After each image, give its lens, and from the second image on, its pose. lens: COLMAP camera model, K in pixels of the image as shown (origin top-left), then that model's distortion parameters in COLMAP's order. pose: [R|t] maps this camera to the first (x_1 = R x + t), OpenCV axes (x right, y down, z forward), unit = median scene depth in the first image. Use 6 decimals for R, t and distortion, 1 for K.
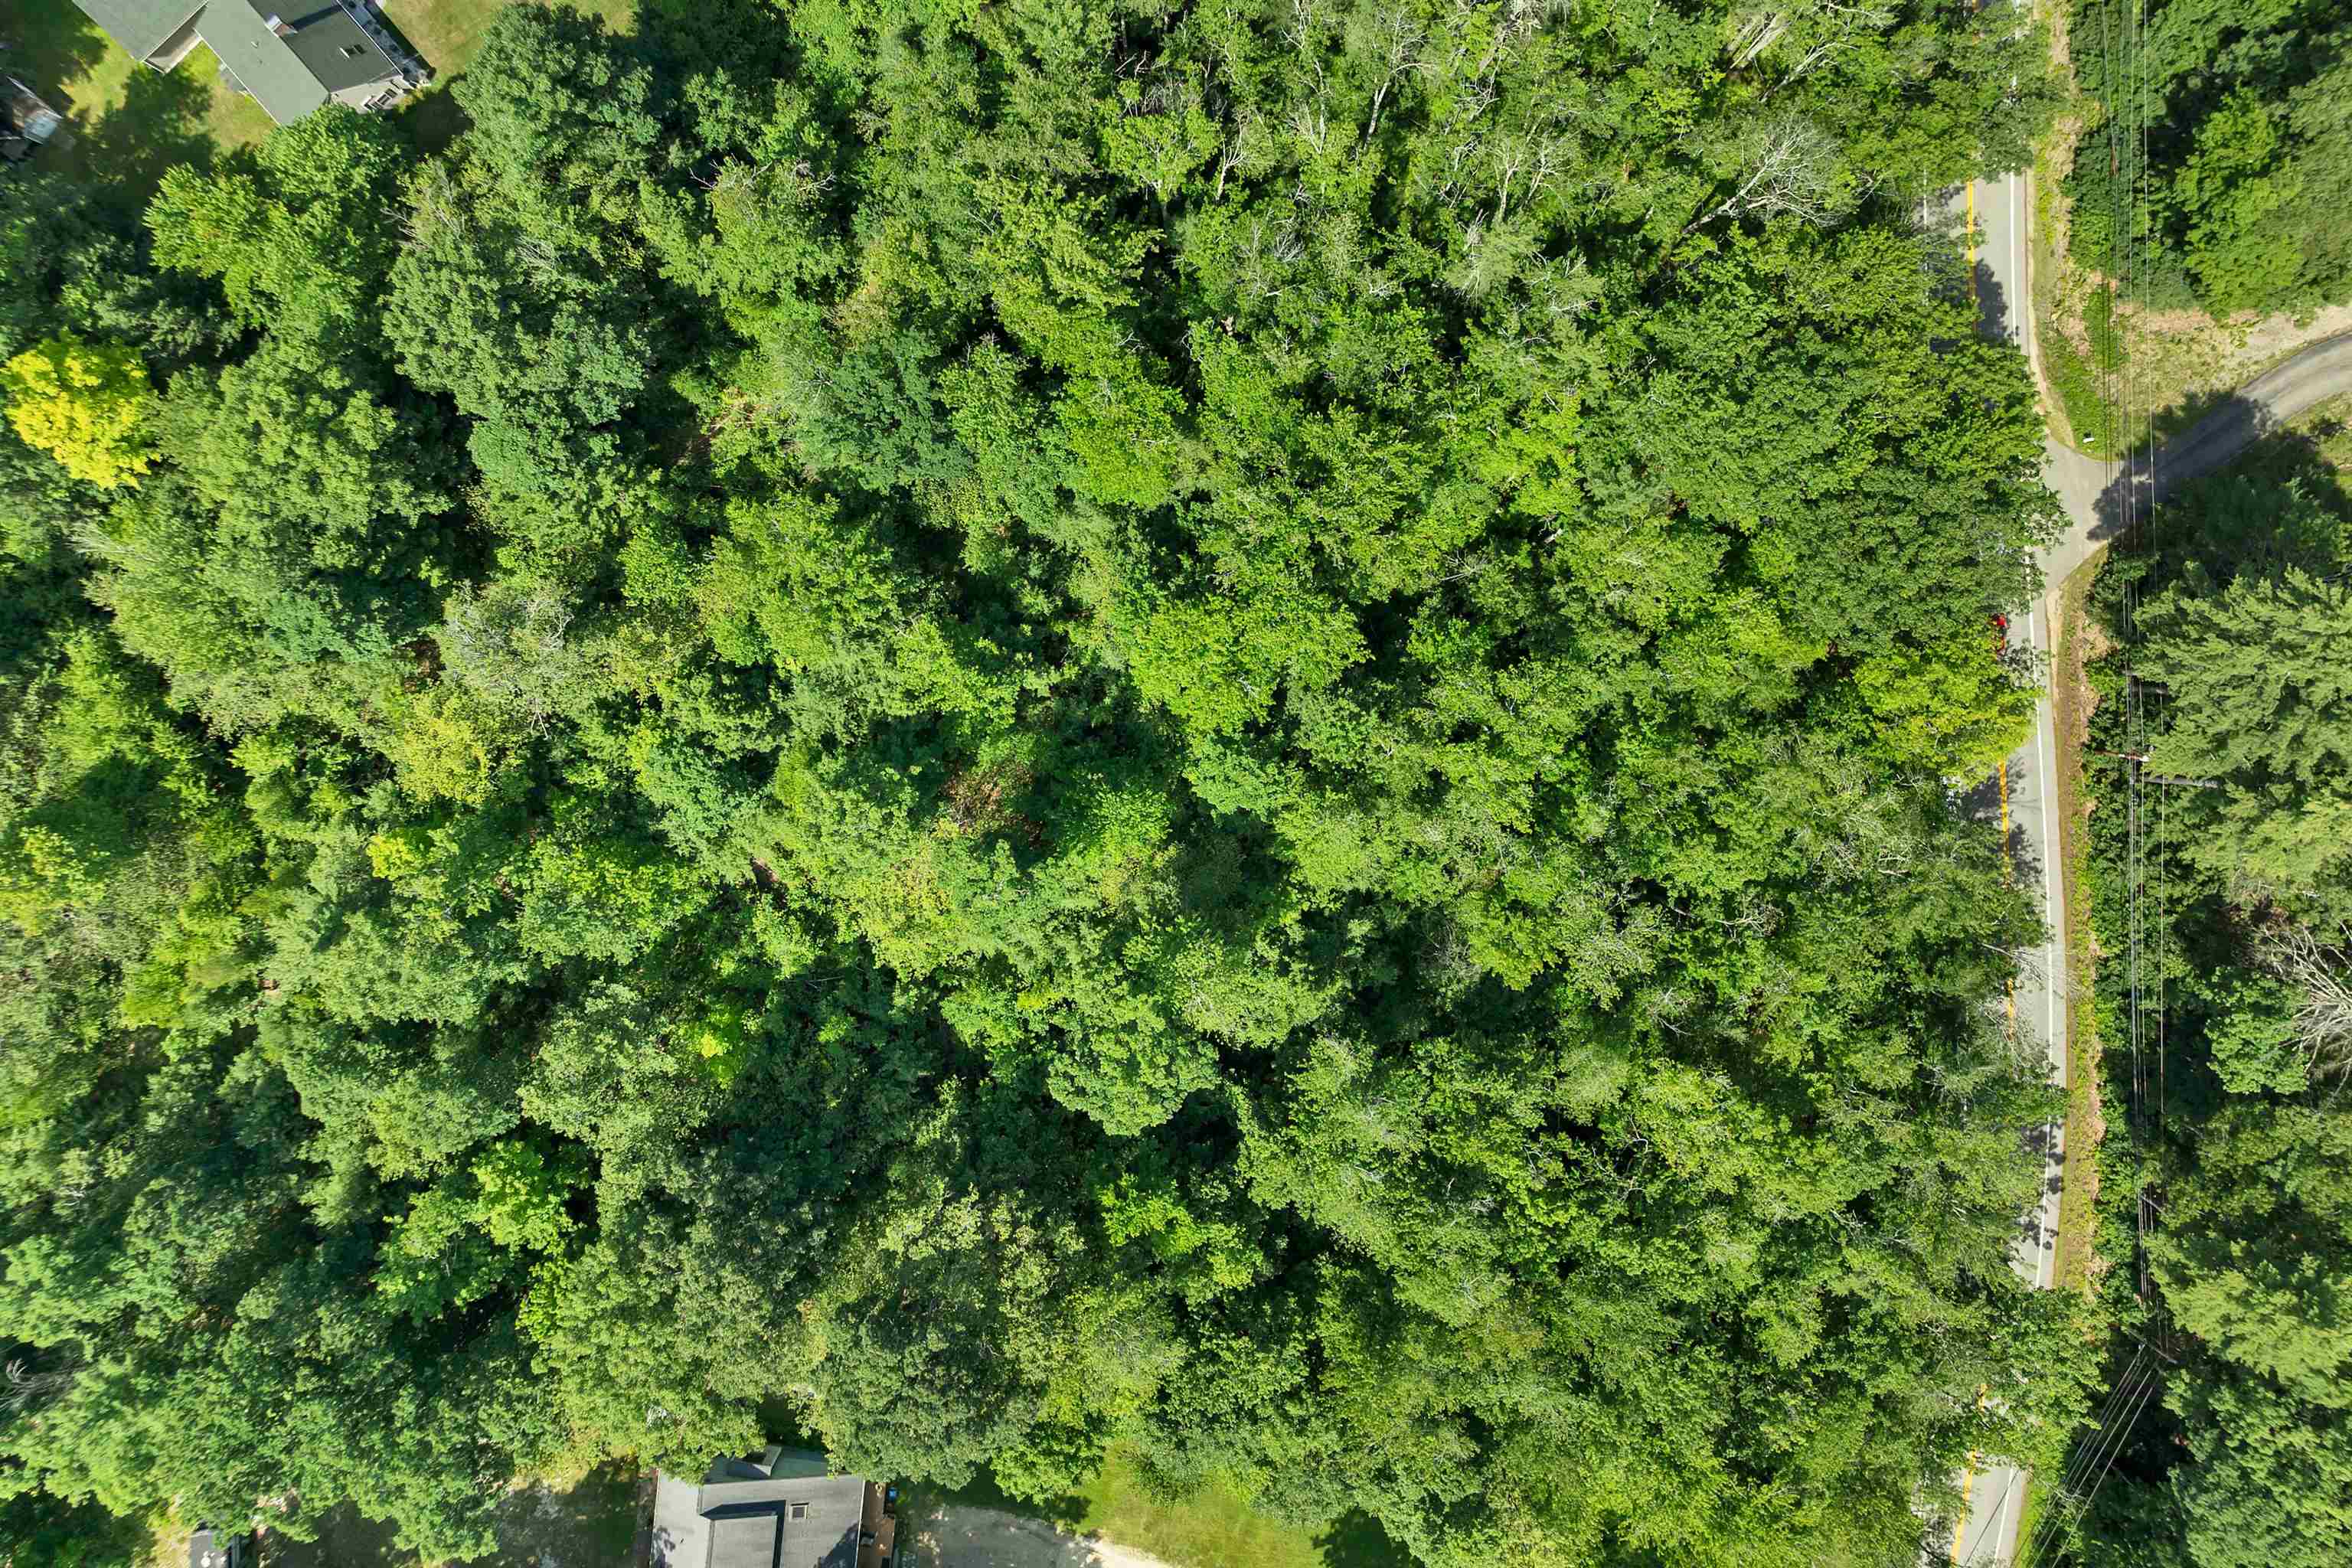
lens RADIAL K [[1640.0, 0, 1150.5], [0, 1640.0, 786.1], [0, 0, 1]] dist [-0.037942, 0.022287]
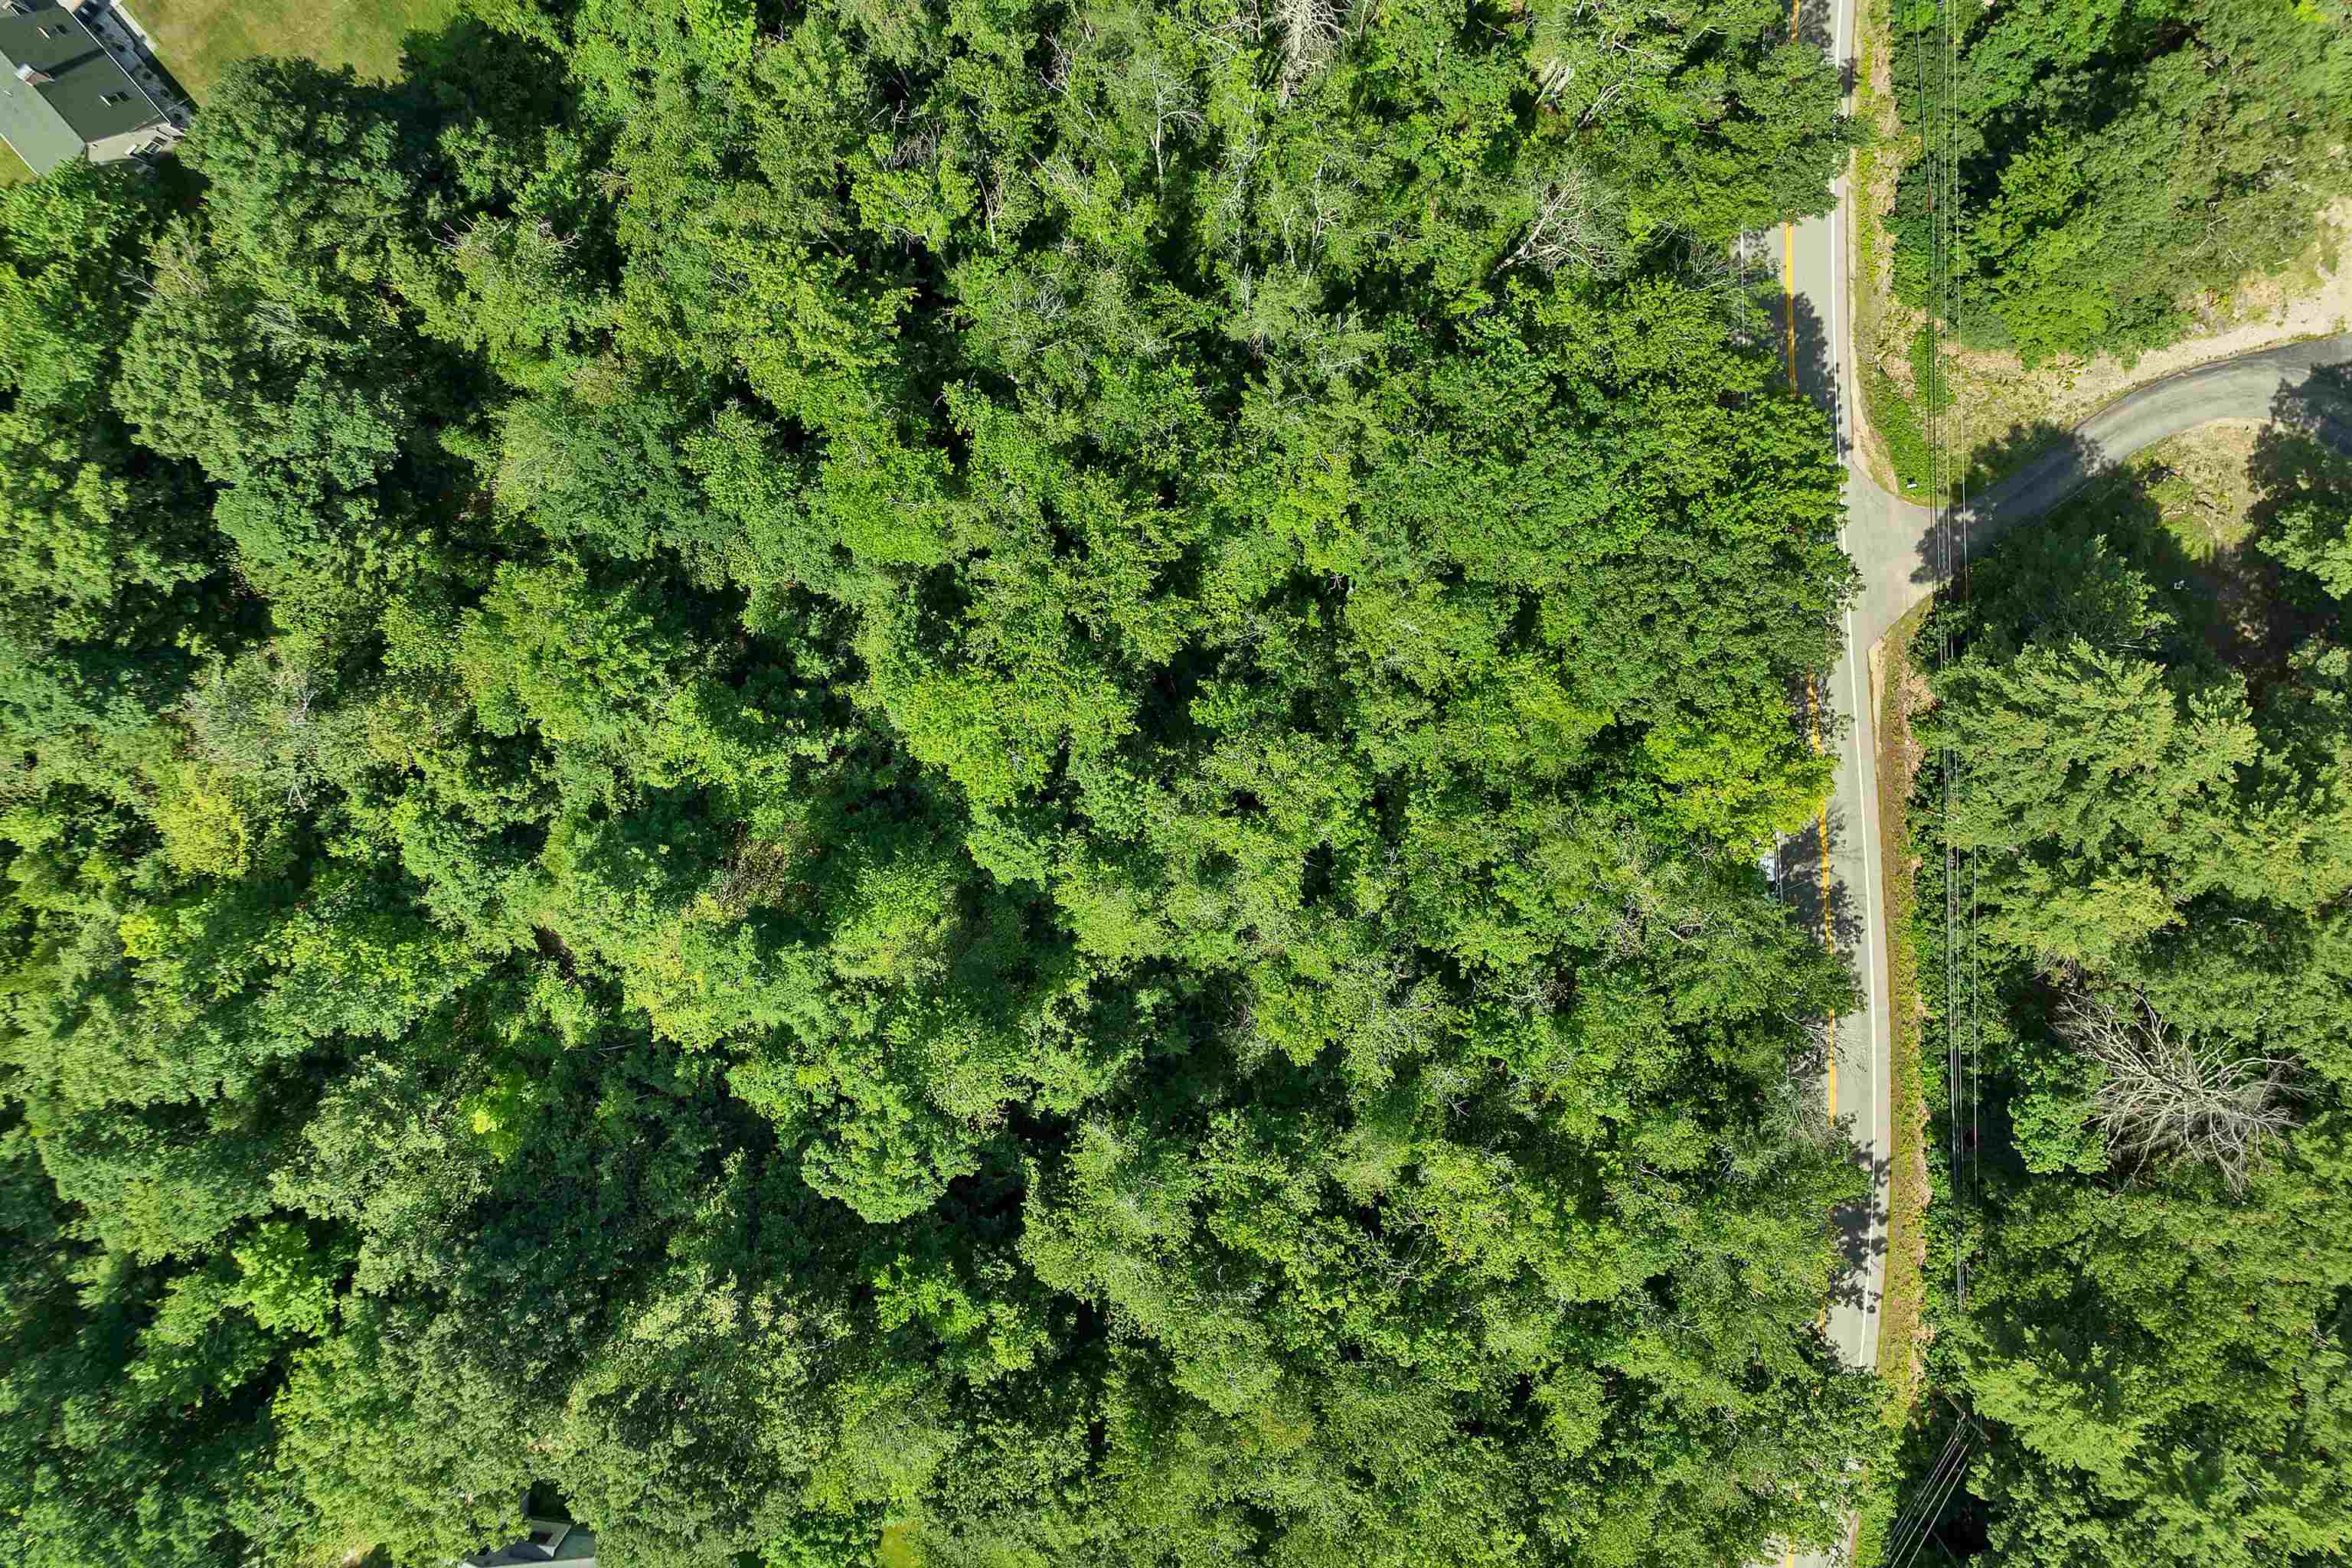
lens RADIAL K [[1640.0, 0, 1184.4], [0, 1640.0, 763.6], [0, 0, 1]] dist [-0.037942, 0.022287]
pose [[0.999982, -0.005432, -0.002563, 0.161647], [0.005460, 0.999925, 0.010971, -0.067171], [0.002503, -0.010985, 0.999937, 0.030378]]
